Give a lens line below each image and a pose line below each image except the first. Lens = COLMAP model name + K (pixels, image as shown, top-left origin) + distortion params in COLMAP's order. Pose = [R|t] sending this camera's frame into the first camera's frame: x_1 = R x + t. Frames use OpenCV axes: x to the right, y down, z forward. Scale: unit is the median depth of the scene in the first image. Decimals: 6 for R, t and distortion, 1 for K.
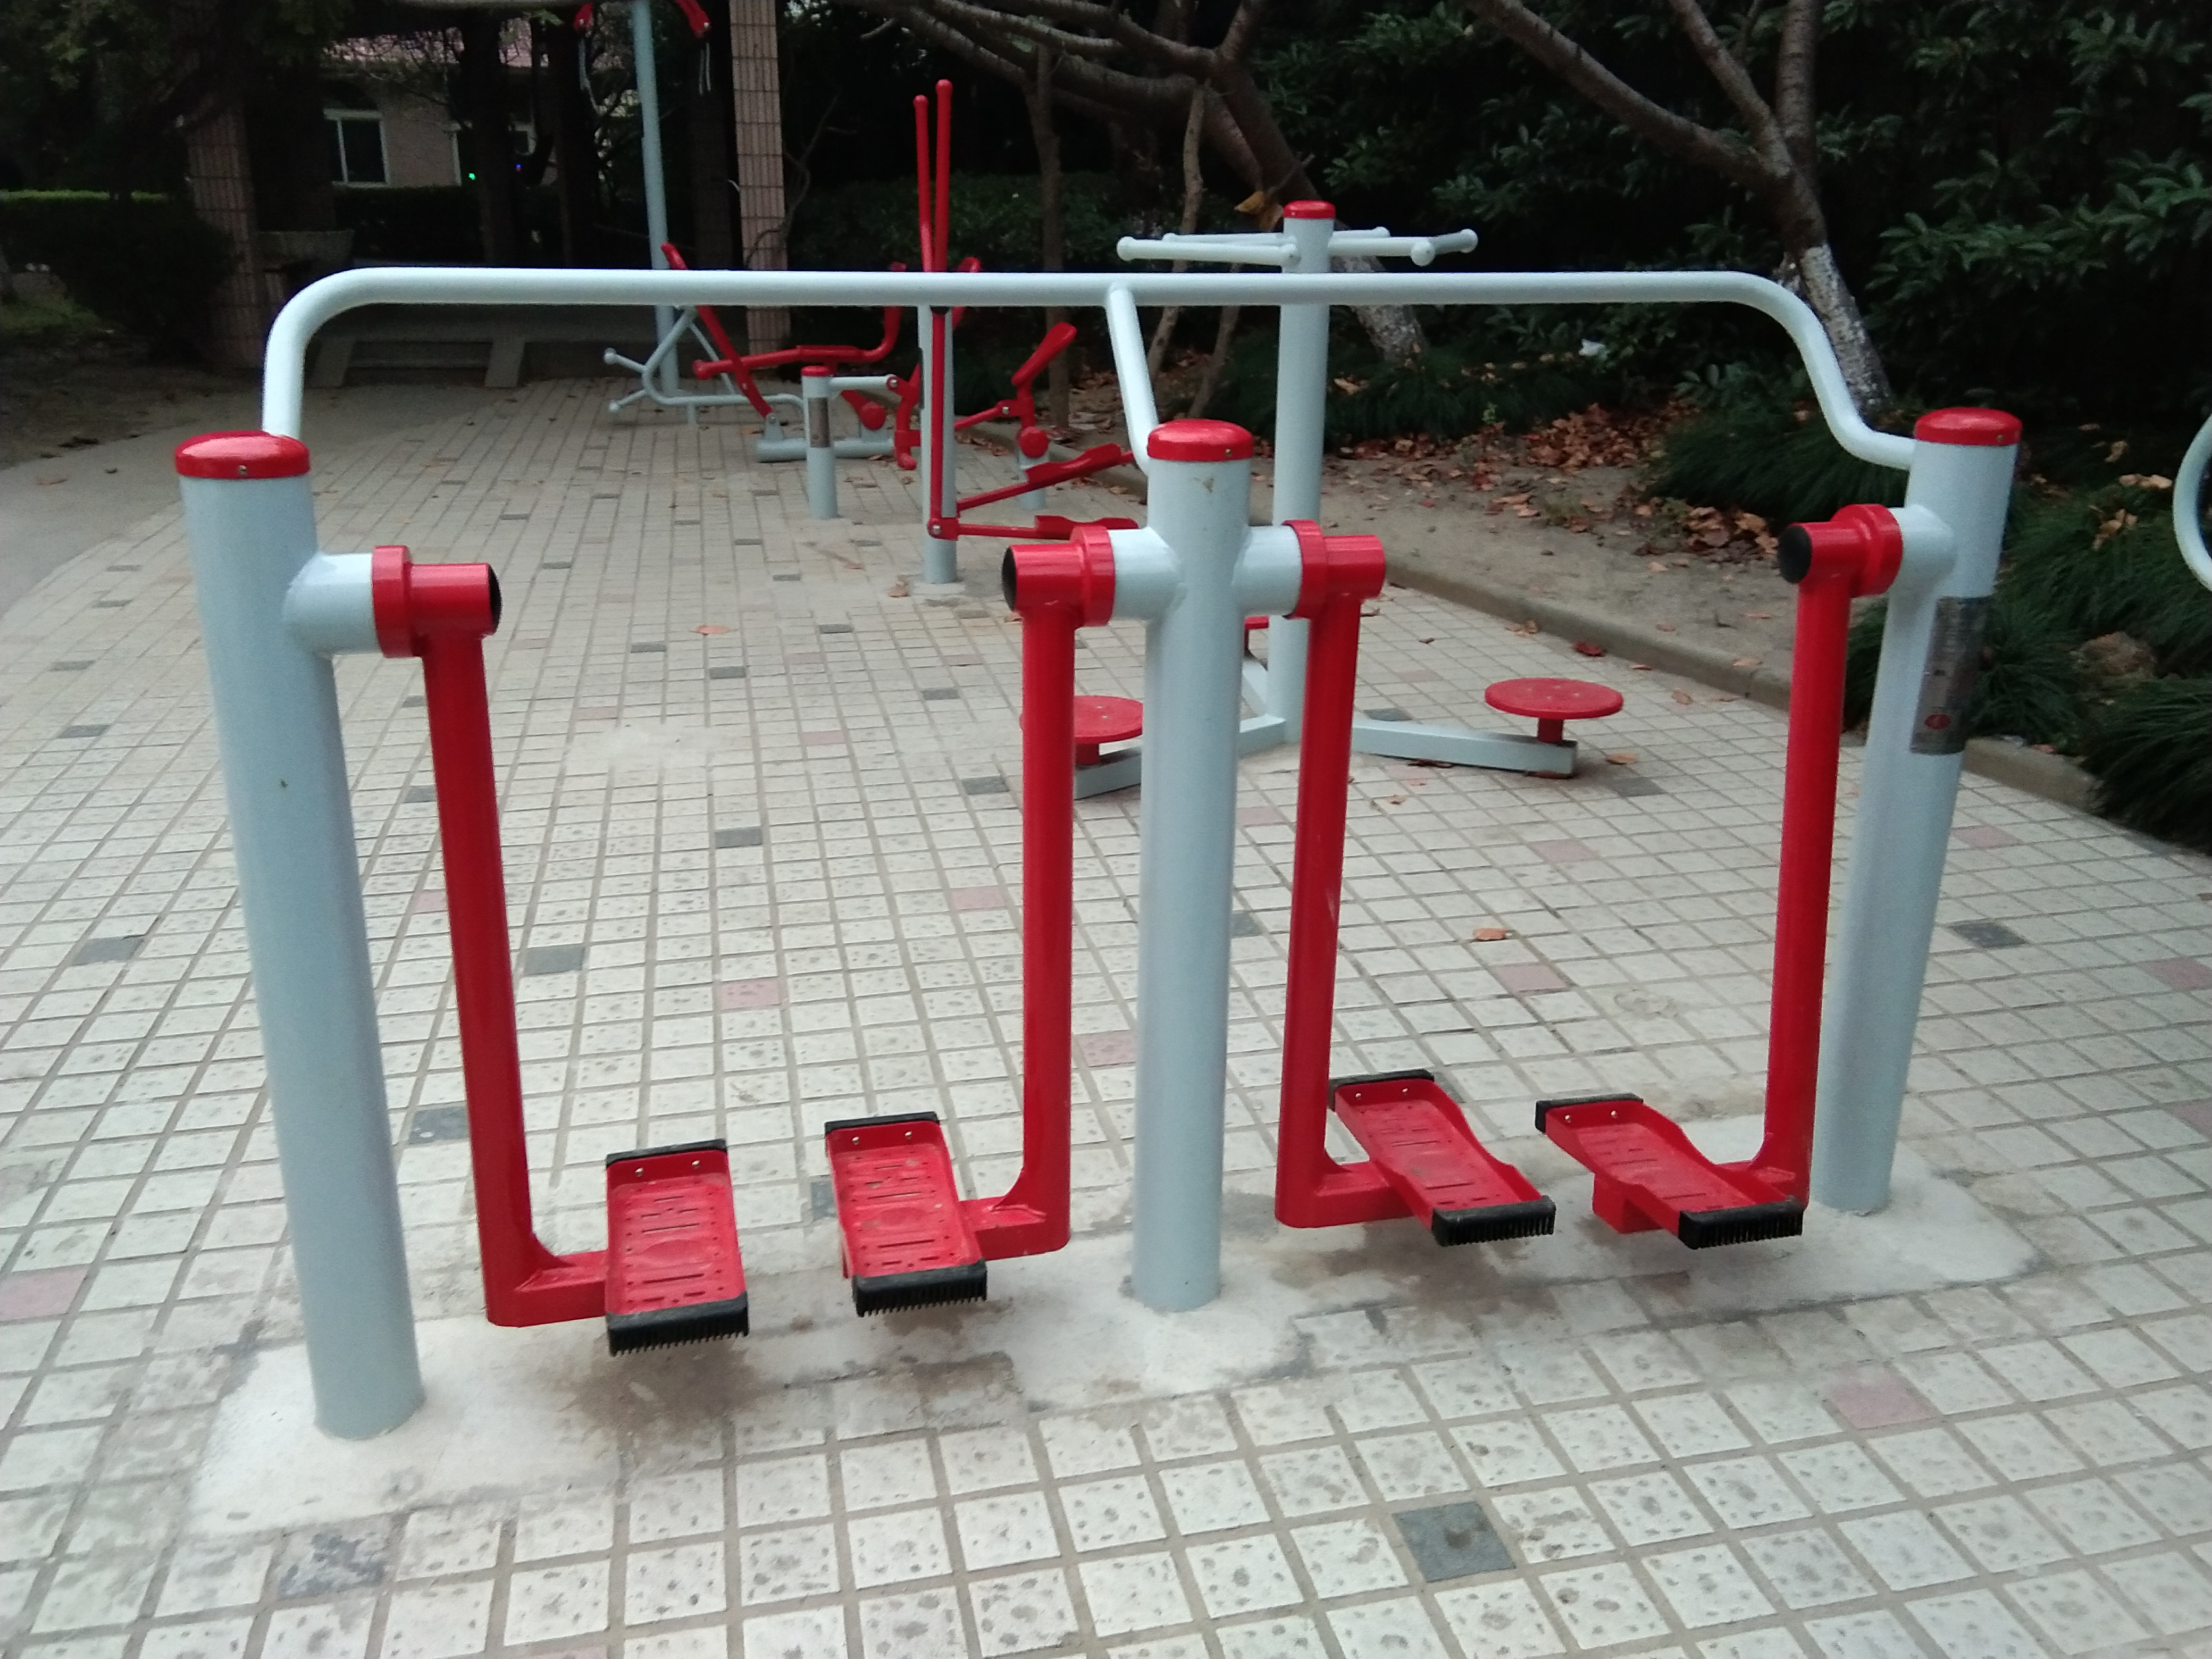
lens RADIAL K [[1736.7, 0, 1083.3], [0, 1736.7, 822.9], [0, 0, 1]] dist [0.082724, -0.122792]
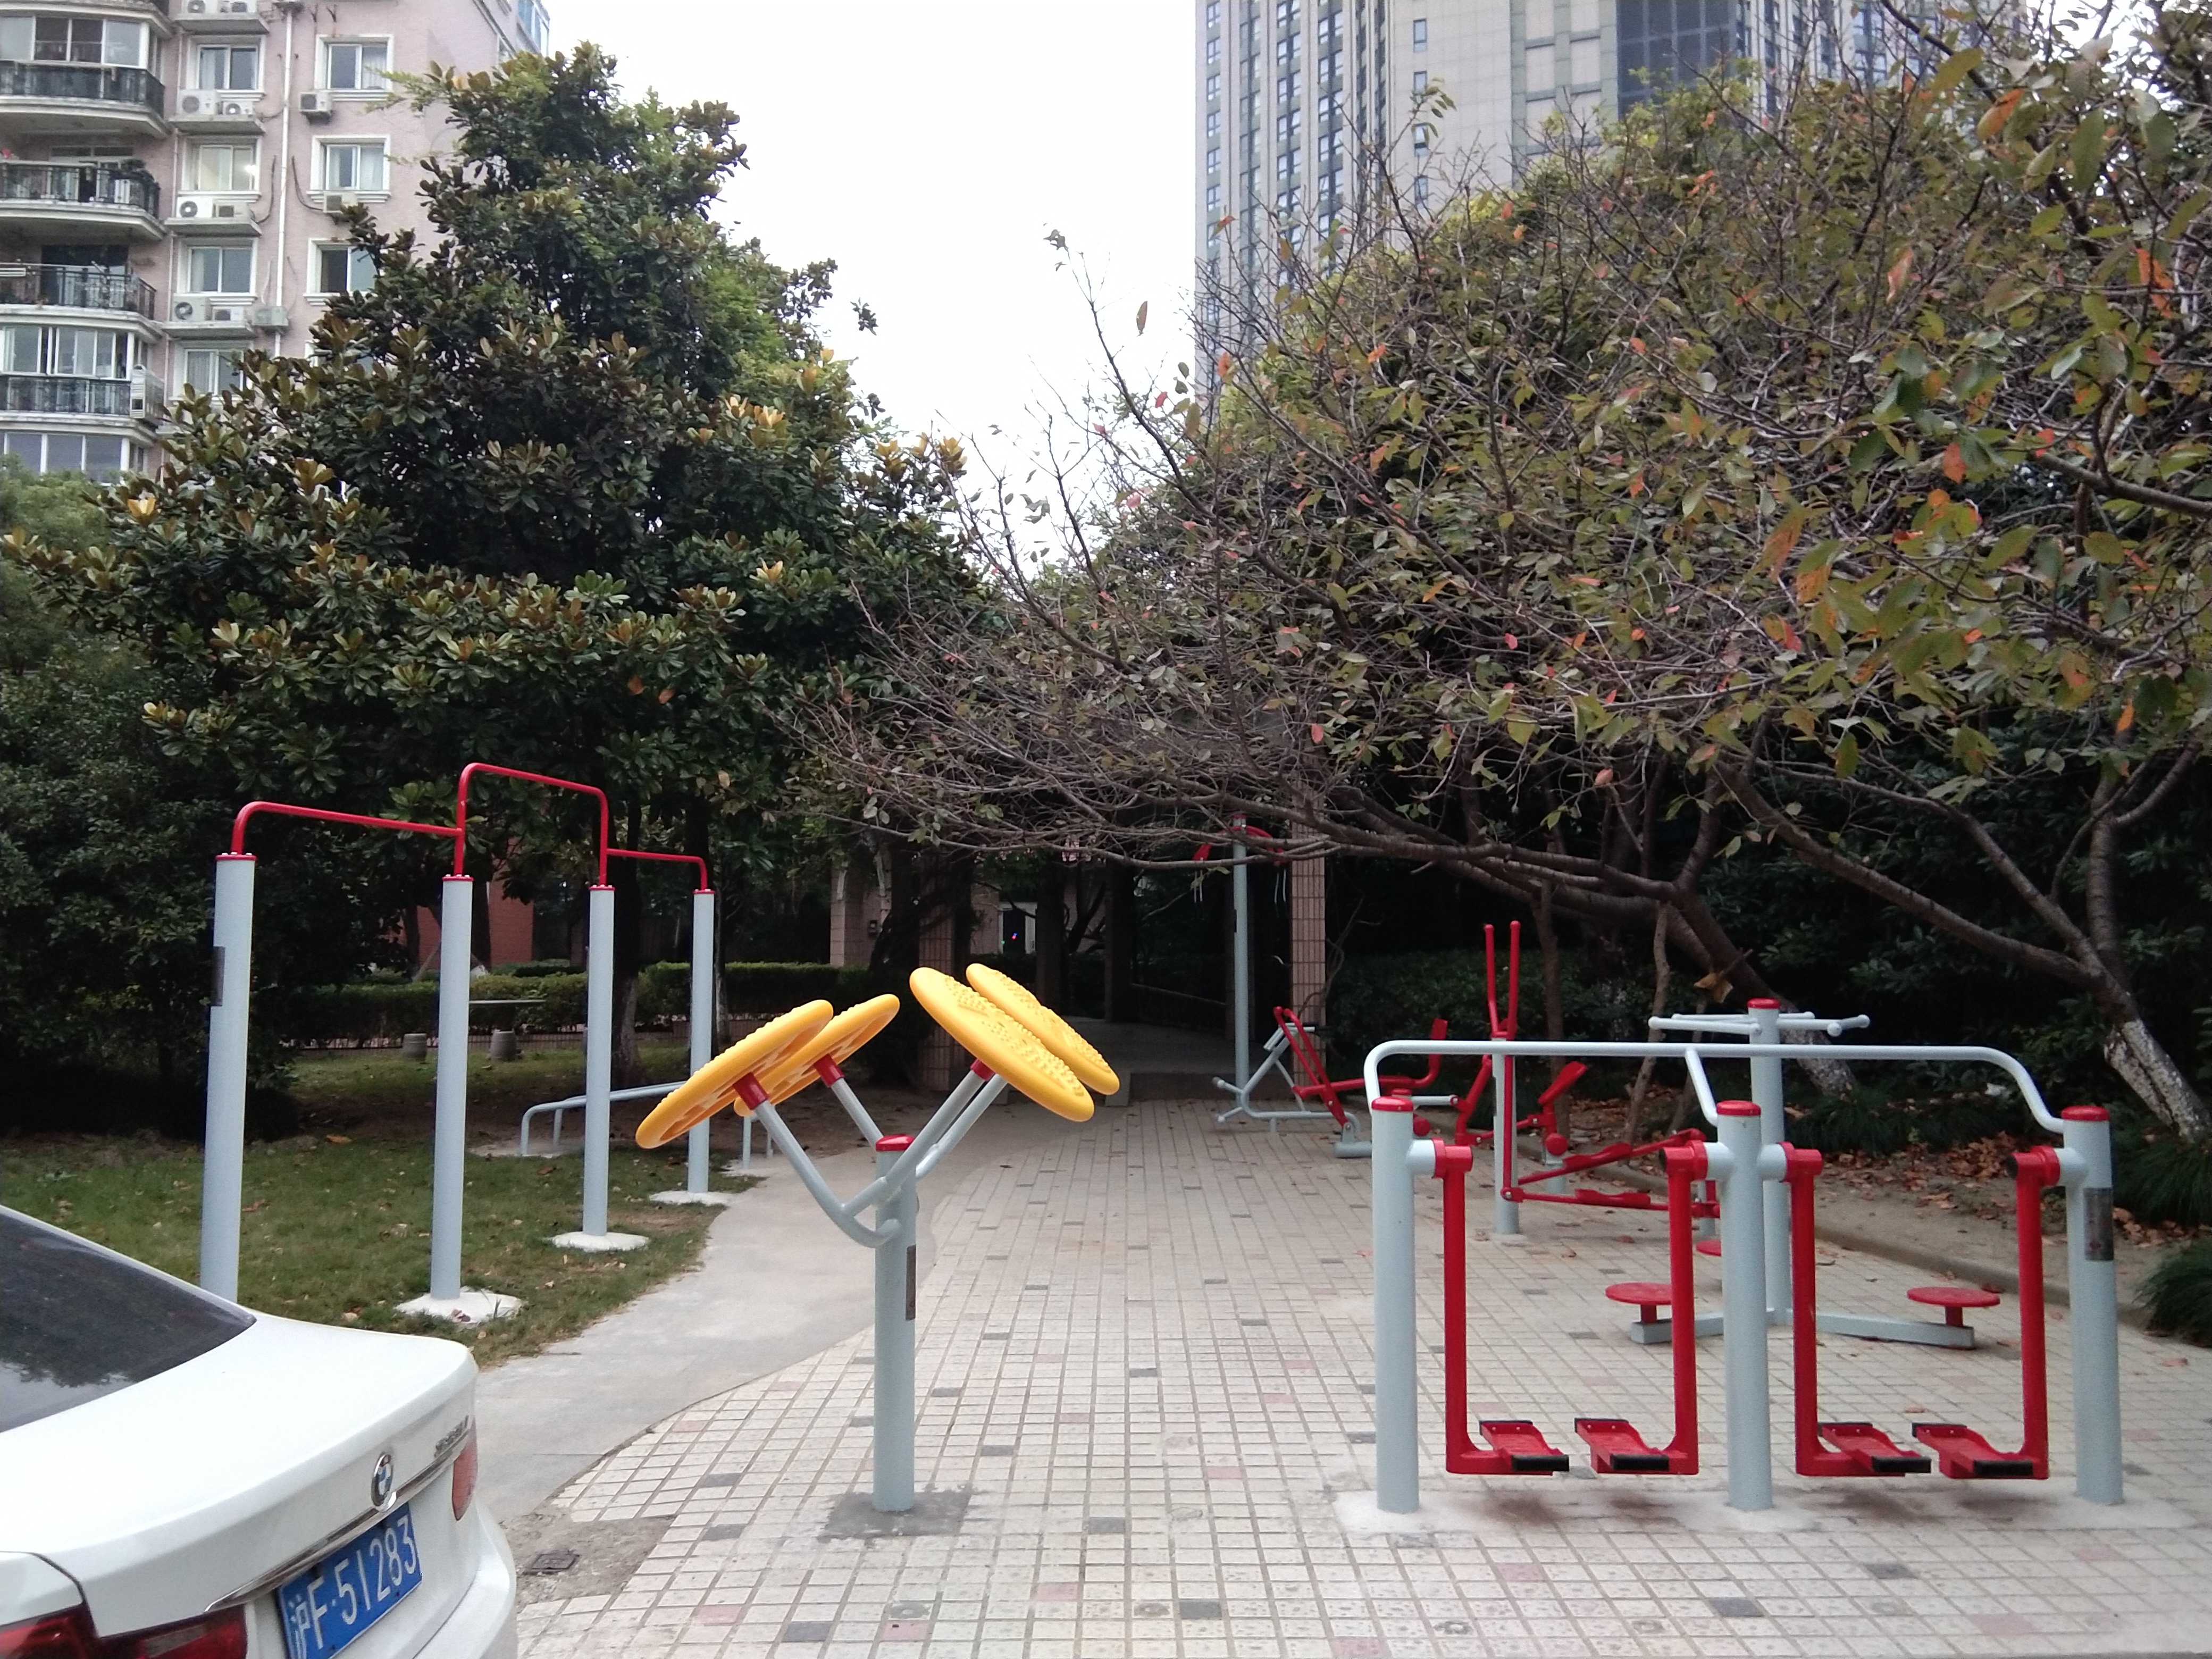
lens RADIAL K [[1736.7, 0, 1087.1], [0, 1736.7, 819.1], [0, 0, 1]] dist [0.082724, -0.122792]
pose [[0.973371, -0.021541, -0.228223, -0.093066], [-0.072538, 0.915475, -0.395782, 0.167708], [0.217458, 0.401797, 0.889534, -0.583773]]
